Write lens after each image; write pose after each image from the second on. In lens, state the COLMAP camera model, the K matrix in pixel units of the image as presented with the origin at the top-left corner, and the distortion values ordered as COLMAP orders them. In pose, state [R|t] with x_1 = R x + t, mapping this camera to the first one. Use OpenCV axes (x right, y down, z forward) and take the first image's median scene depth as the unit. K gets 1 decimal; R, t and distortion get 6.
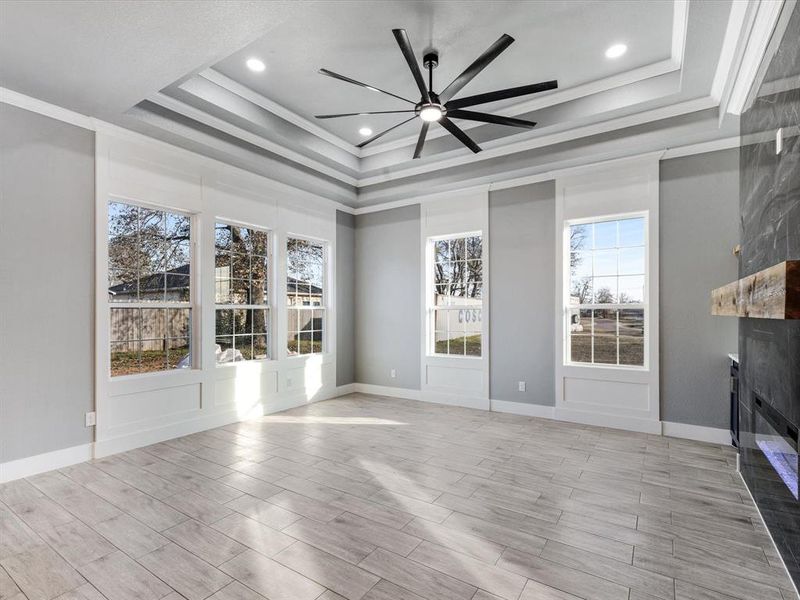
lens RADIAL K [[392.3, 0, 400.6], [0, 392.3, 306.0], [0, 0, 1]] dist [0.003803, 0.000319]
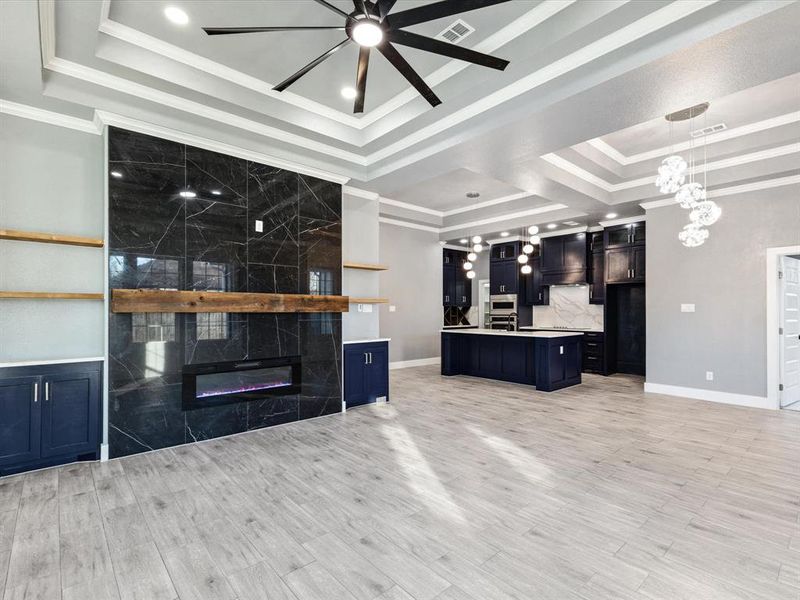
lens RADIAL K [[392.3, 0, 400.3], [0, 392.3, 305.0], [0, 0, 1]] dist [0.003803, 0.000319]
pose [[-0.964274, 0.005387, 0.264852, -0.199856], [-0.001865, 0.999630, -0.027124, 0.027660], [-0.264901, -0.026649, -0.963907, 1.922940]]
